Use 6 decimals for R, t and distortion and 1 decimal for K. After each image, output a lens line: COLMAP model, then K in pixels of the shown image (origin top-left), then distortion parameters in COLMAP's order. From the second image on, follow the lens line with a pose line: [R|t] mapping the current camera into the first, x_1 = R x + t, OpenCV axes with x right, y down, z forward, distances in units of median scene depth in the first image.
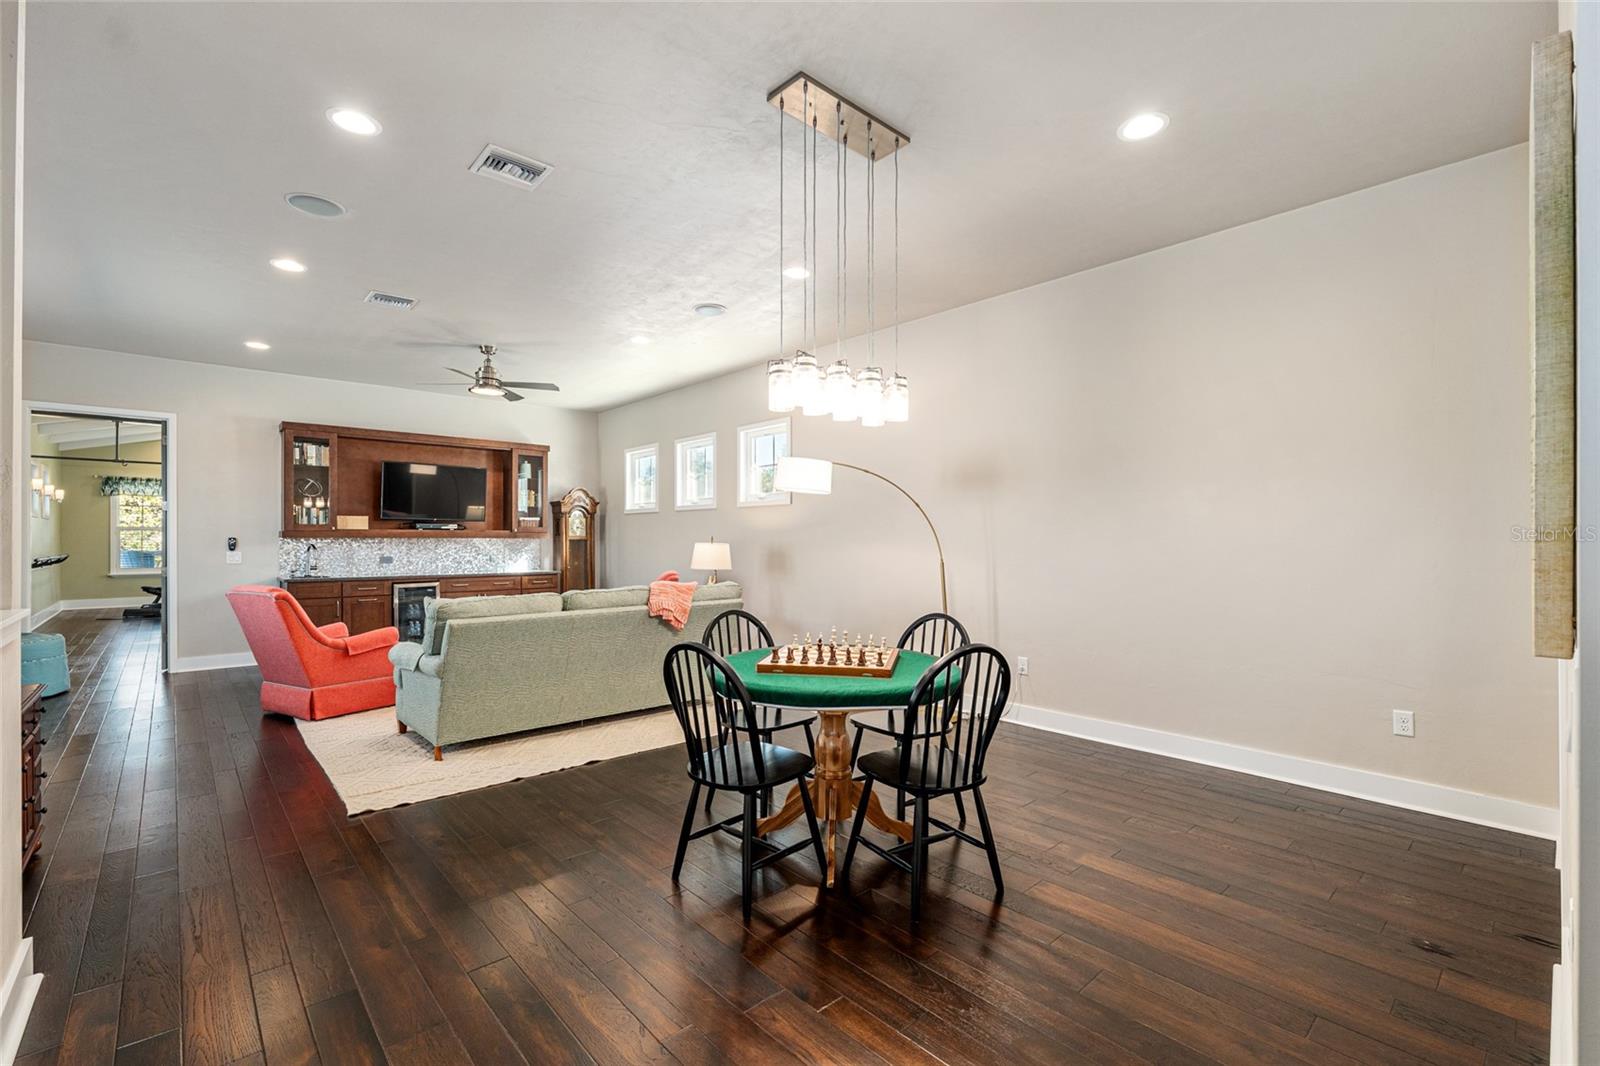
lens RADIAL K [[692.2, 0, 780.8], [0, 692.2, 541.5], [0, 0, 1]] dist [0.000164, -0.000171]
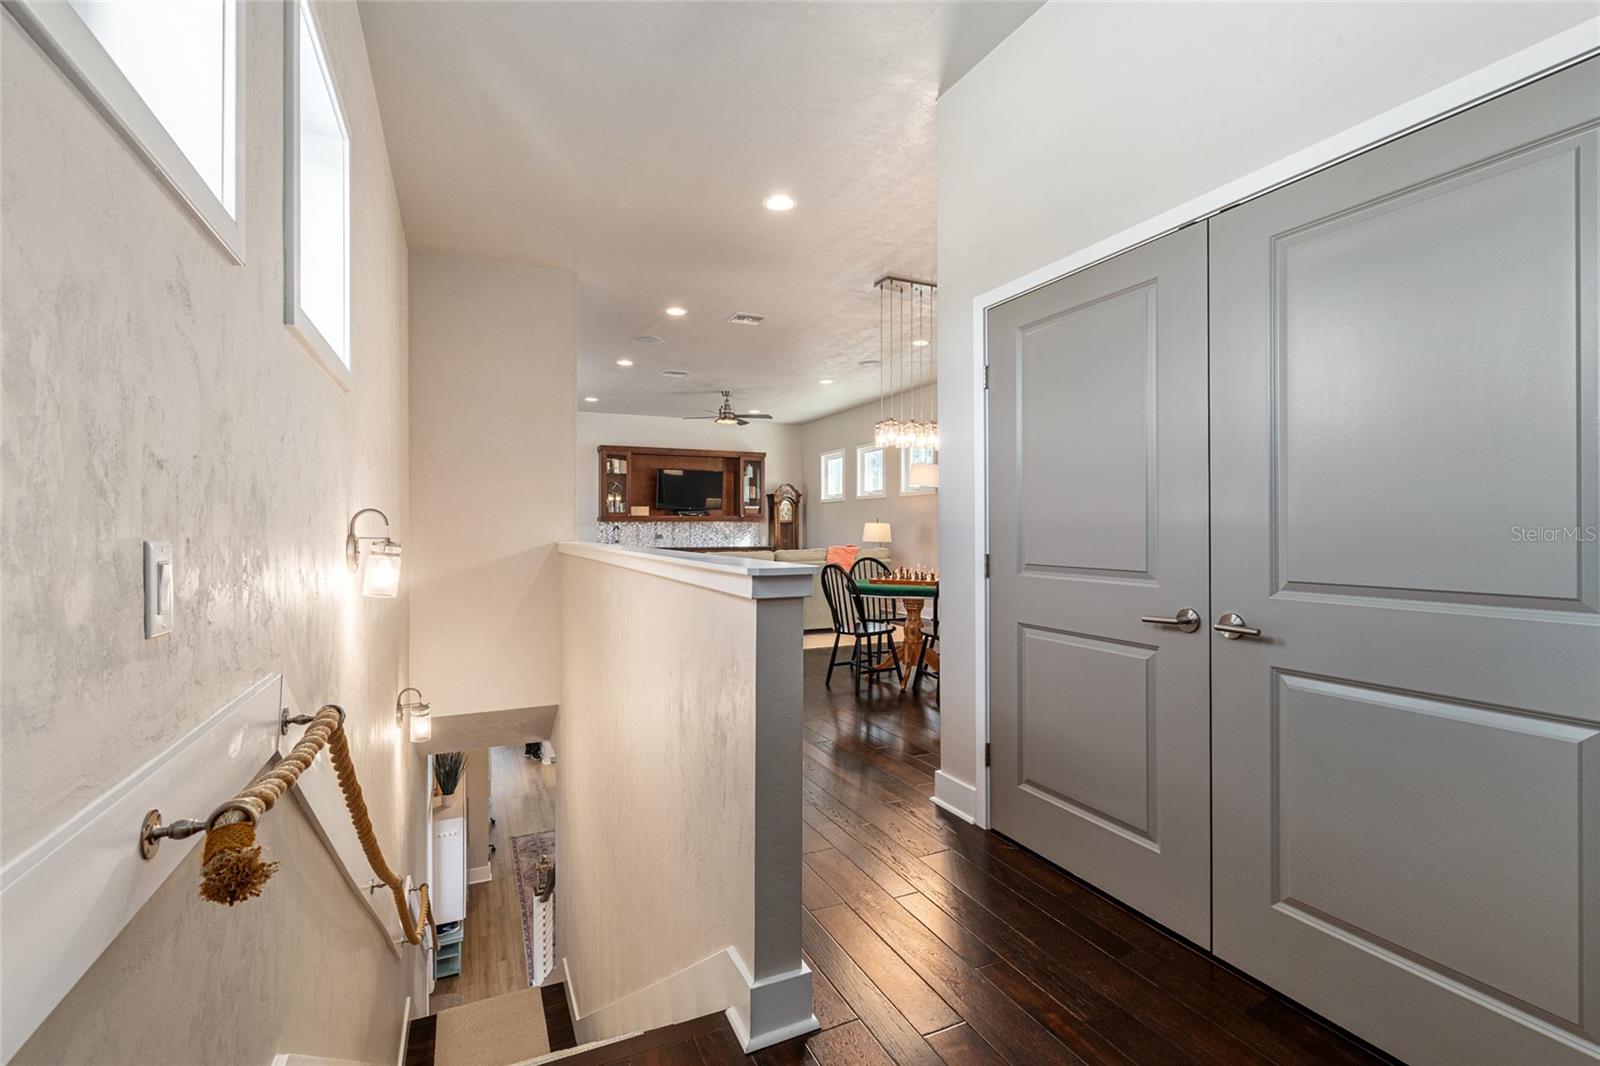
lens RADIAL K [[692.2, 0, 780.8], [0, 692.2, 541.5], [0, 0, 1]] dist [0.000164, -0.000171]
pose [[0.955397, 0.003310, -0.295305, 0.107923], [0.001594, 0.999865, 0.016364, 0.014436], [0.295319, -0.016105, 0.955263, -0.330540]]
